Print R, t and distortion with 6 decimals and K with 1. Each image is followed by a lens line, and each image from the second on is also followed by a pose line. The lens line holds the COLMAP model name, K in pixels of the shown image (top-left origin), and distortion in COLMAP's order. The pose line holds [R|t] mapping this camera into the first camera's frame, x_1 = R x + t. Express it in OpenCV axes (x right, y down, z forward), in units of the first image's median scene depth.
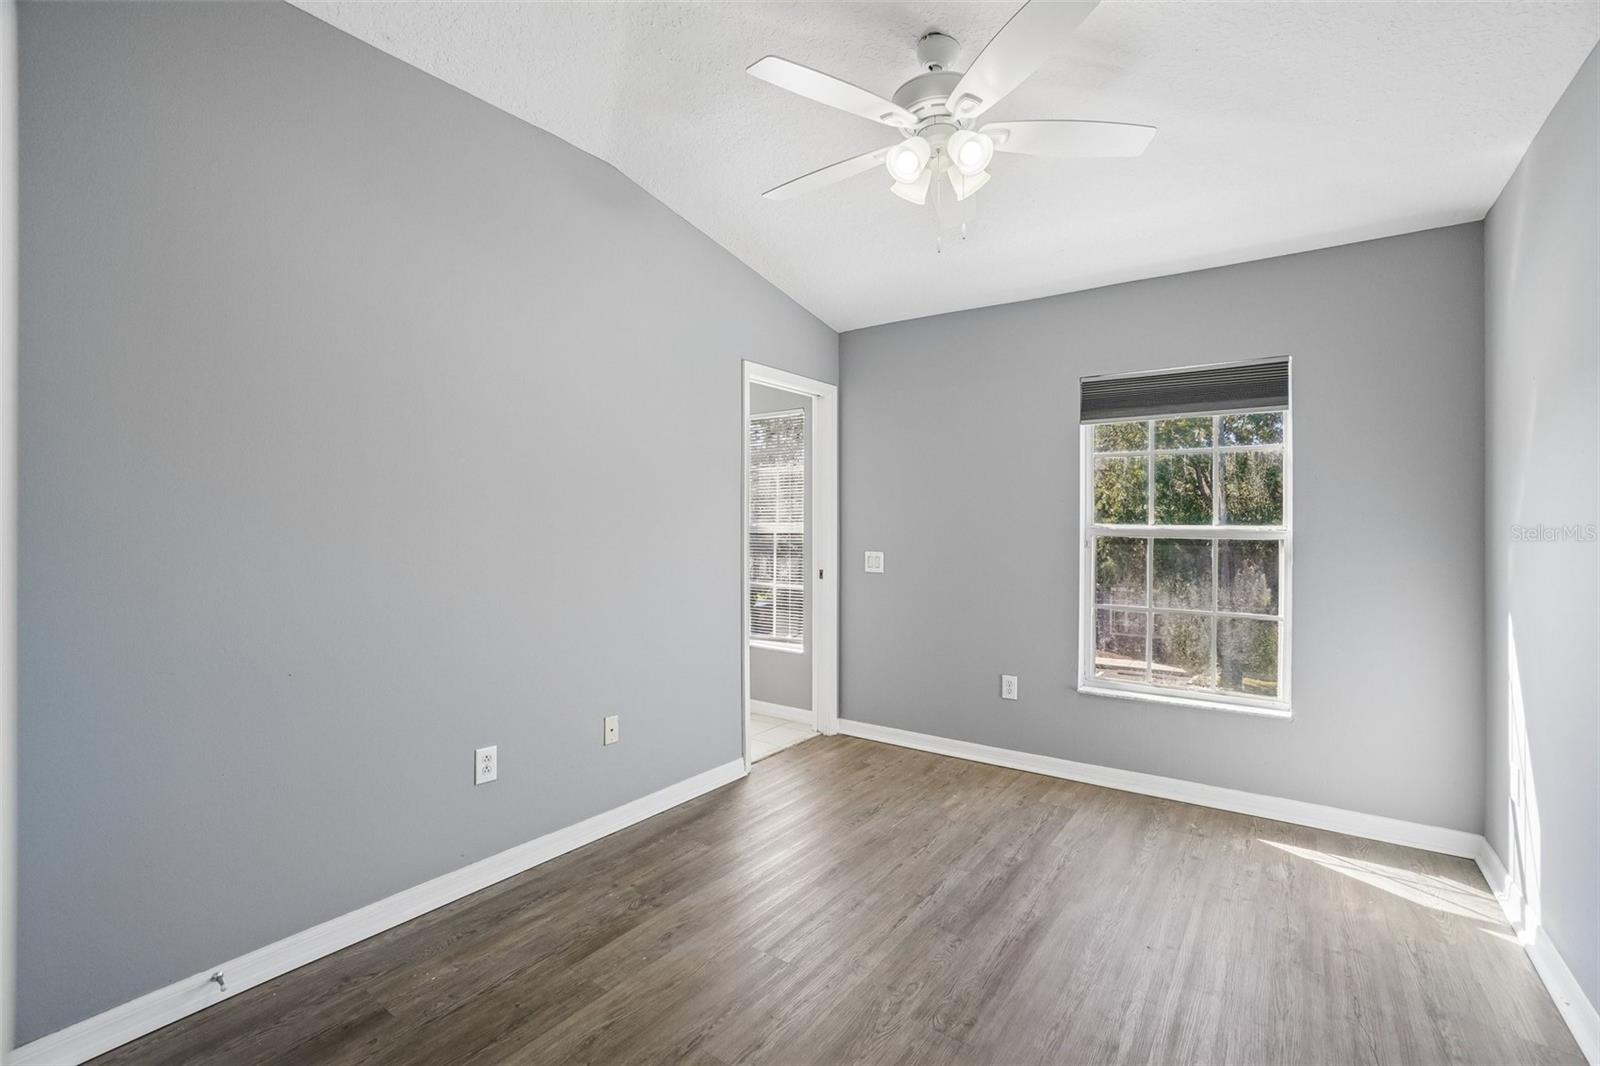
lens RADIAL K [[693.1, 0, 801.9], [0, 693.1, 529.0], [0, 0, 1]] dist [-0.000989, -0.001575]
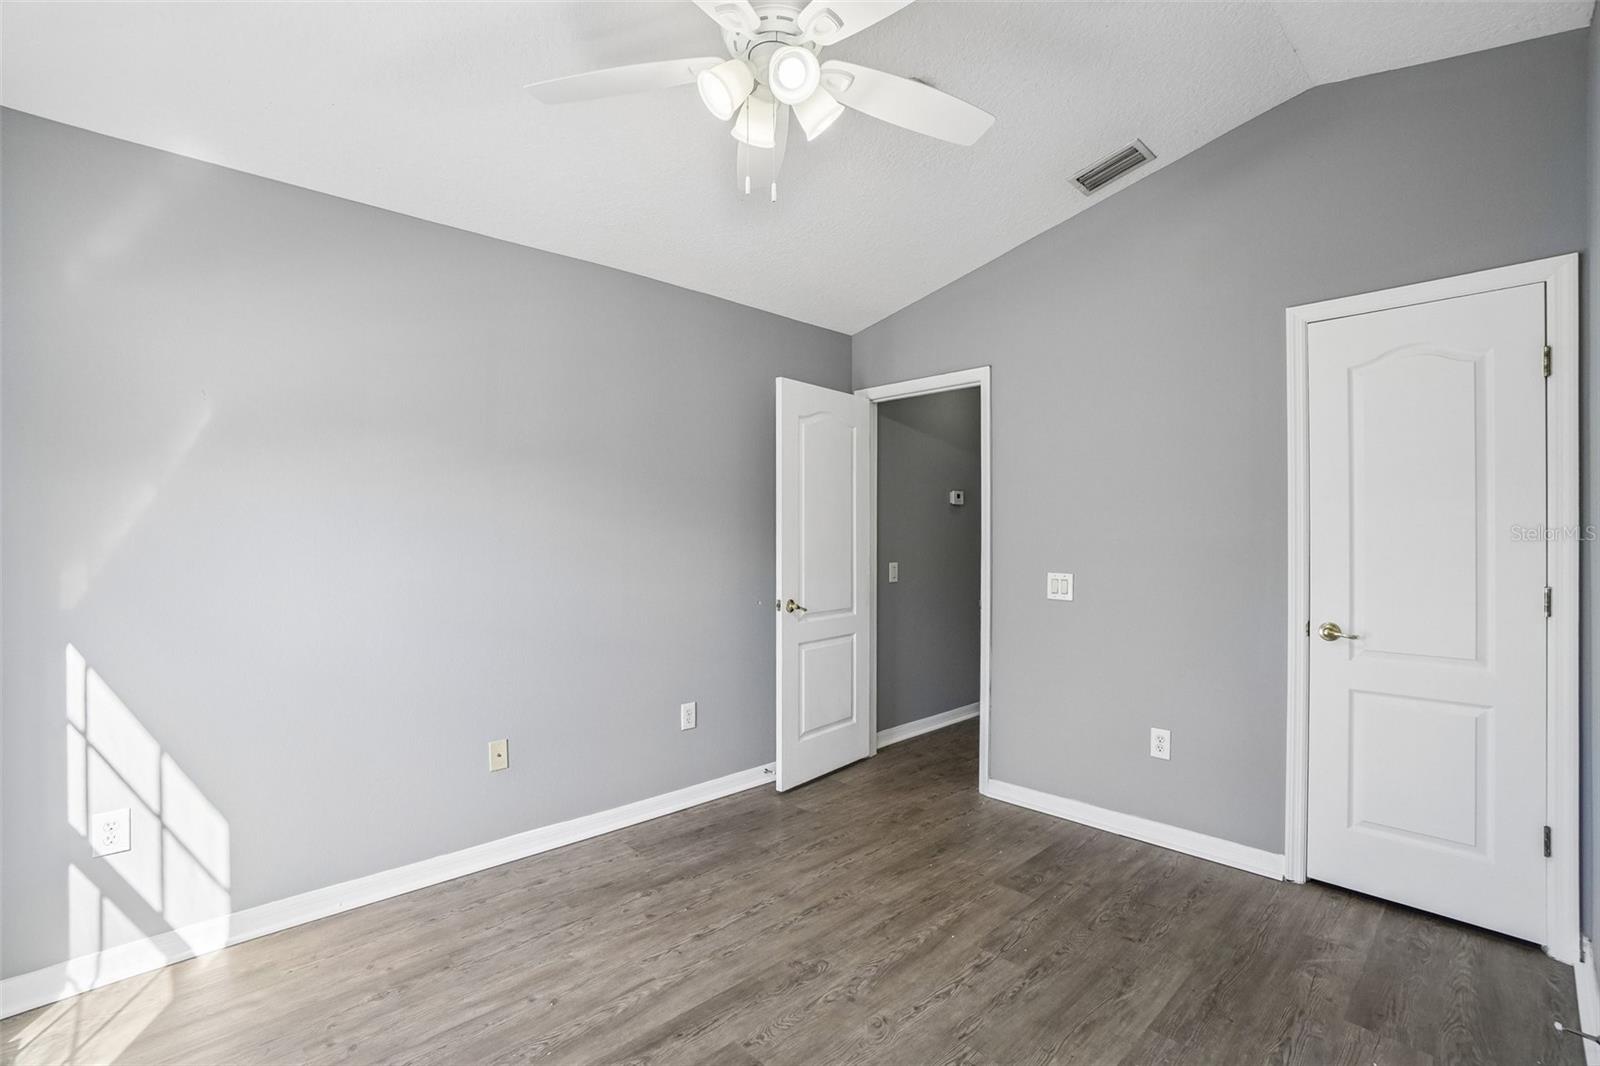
lens RADIAL K [[693.1, 0, 797.6], [0, 693.1, 529.0], [0, 0, 1]] dist [-0.000989, -0.001575]
pose [[-0.982938, -0.004648, 0.183878, 0.025434], [-0.003477, 0.999972, 0.006686, -0.028811], [-0.183904, 0.005933, -0.982926, 2.082025]]
